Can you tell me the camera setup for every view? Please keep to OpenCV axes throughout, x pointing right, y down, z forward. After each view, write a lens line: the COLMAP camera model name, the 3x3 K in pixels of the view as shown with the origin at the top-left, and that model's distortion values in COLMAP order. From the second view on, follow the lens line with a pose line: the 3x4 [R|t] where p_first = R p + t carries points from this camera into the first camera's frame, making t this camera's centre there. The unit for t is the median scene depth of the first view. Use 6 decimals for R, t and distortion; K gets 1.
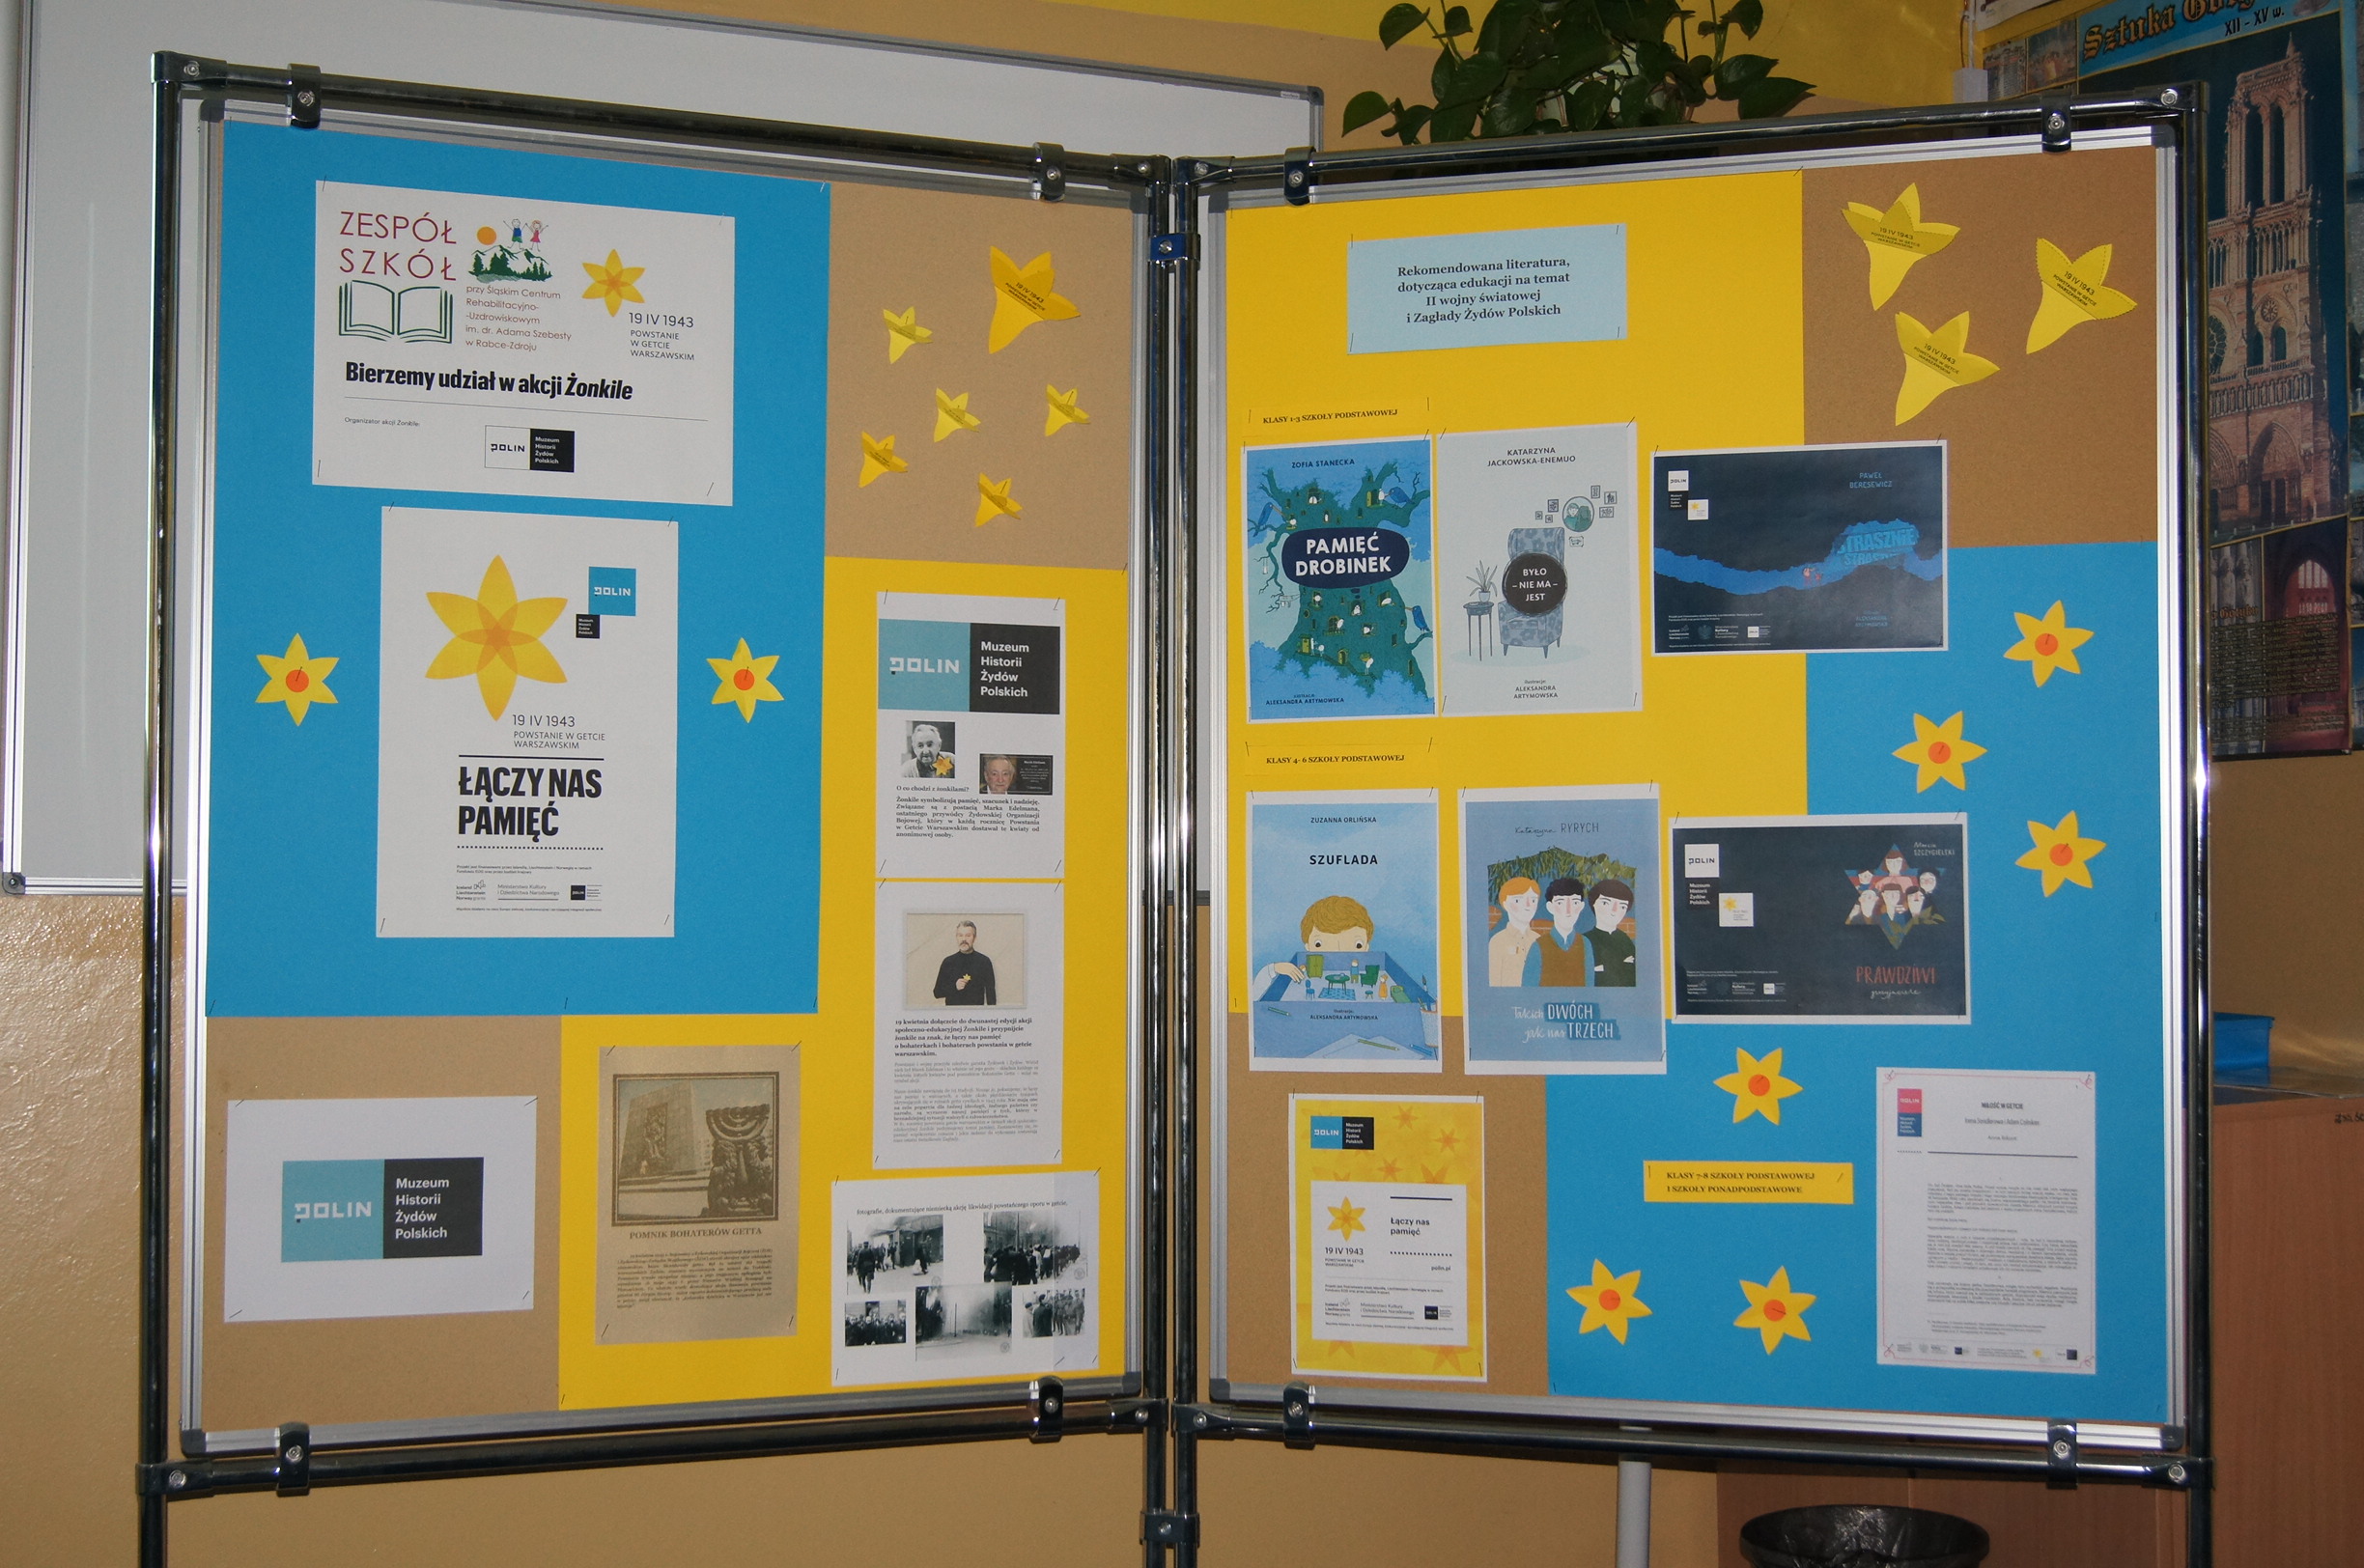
lens RADIAL K [[3209.1, 0, 1170.8], [0, 3209.1, 796.2], [0, 0, 1]] dist [-0.020249, 0.000000]
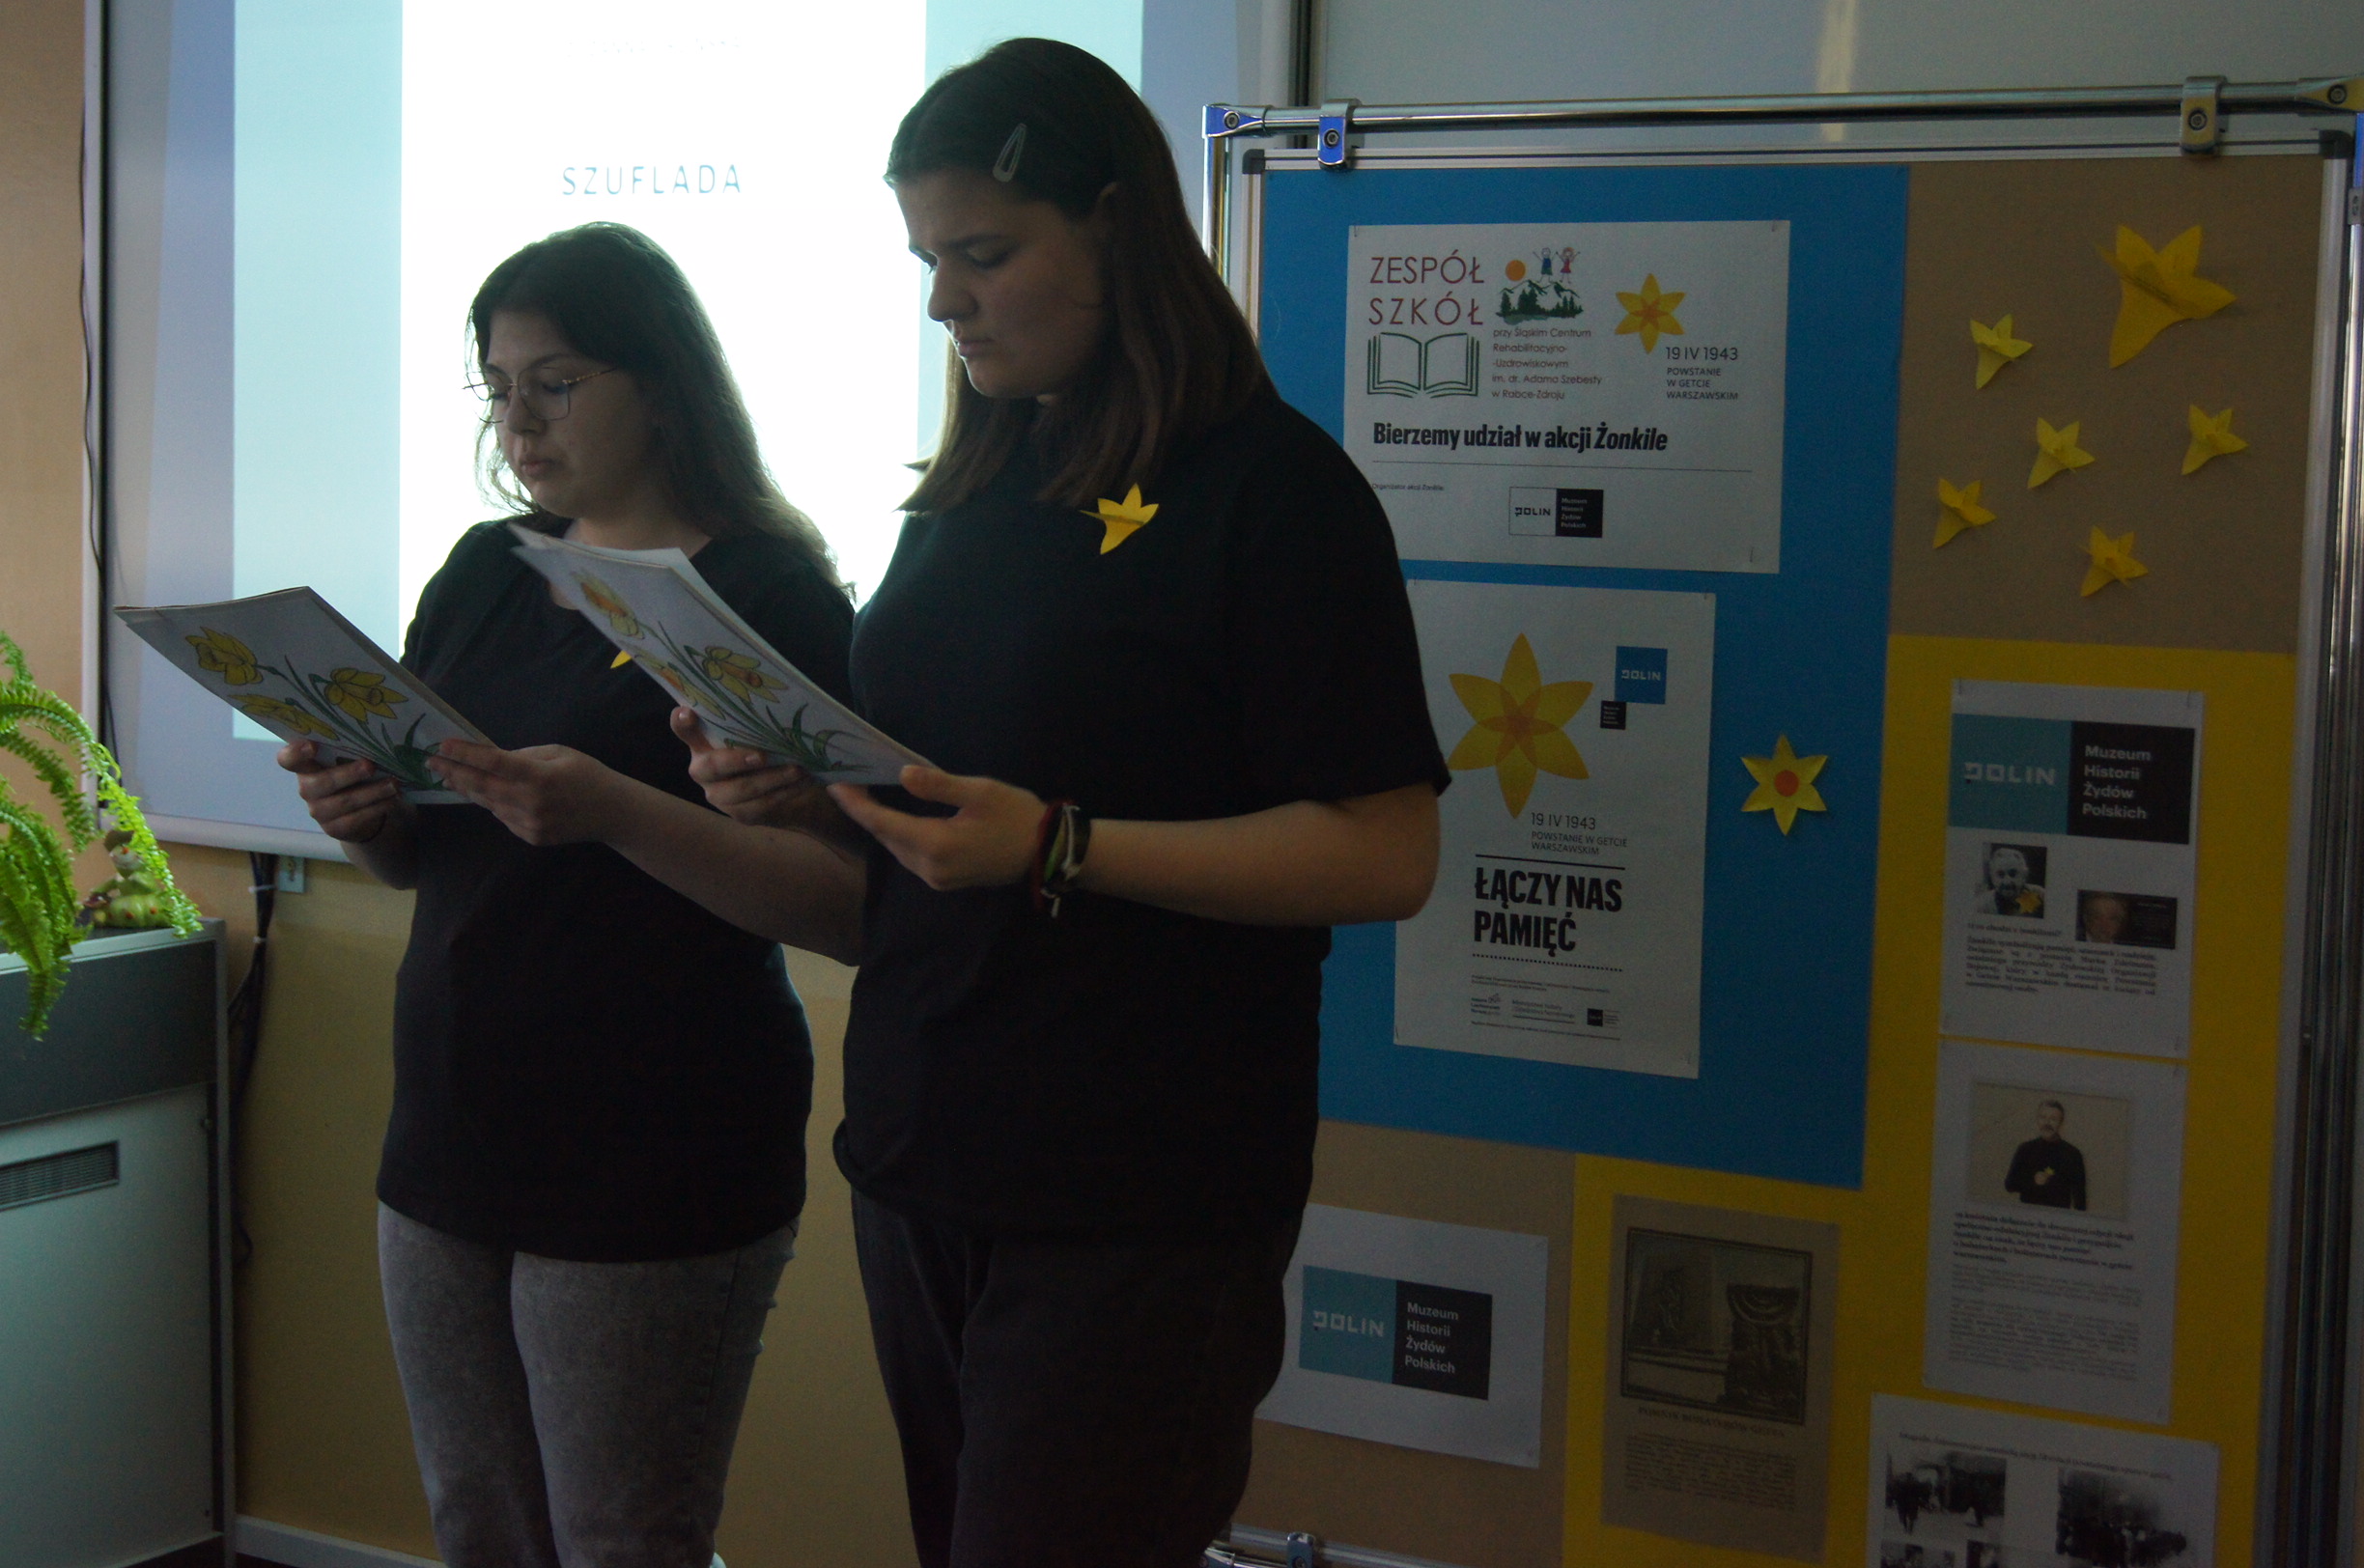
lens RADIAL K [[3949.6, 0, 1173.2], [0, 3949.6, 796.0], [0, 0, 1]] dist [-0.011295, 0.000000]
pose [[0.561731, 0.089137, -0.822504, 0.627767], [0.005193, 0.993779, 0.111245, -0.149488], [0.827304, -0.066761, 0.557774, 0.299989]]
